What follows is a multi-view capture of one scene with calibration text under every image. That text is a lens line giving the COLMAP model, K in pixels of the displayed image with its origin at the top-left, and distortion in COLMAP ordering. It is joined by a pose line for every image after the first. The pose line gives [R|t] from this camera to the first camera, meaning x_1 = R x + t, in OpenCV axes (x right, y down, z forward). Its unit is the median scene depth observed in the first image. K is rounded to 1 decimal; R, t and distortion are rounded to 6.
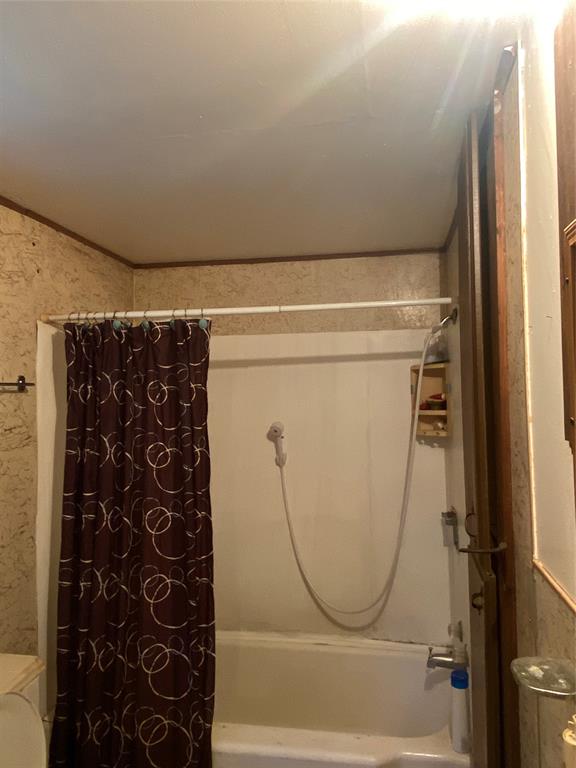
lens RADIAL K [[574.3, 0, 284.1], [0, 574.3, 372.7], [0, 0, 1]] dist [0.038683, -0.035041]
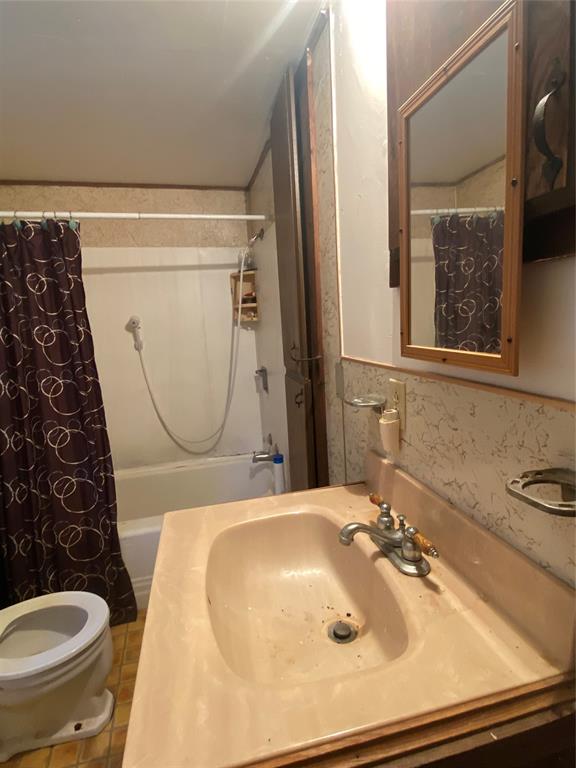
lens RADIAL K [[403.6, 0, 290.5], [0, 403.6, 382.0], [0, 0, 1]] dist [0.021865, -0.027715]
pose [[0.906351, -0.096212, 0.411427, -0.108699], [0.021284, 0.982890, 0.182961, 0.094210], [-0.421990, -0.157070, 0.892890, -0.009511]]
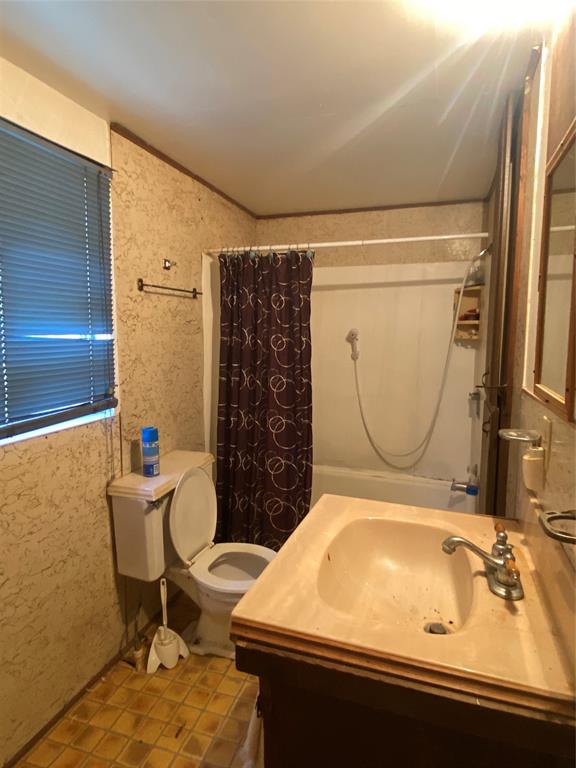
lens RADIAL K [[445.7, 0, 279.1], [0, 445.7, 381.6], [0, 0, 1]] dist [0.021250, -0.029500]
pose [[0.987737, 0.038682, -0.151261, -0.031015], [-0.015393, 0.988230, 0.152201, 0.065833], [0.155368, -0.148006, 0.976706, -0.182374]]
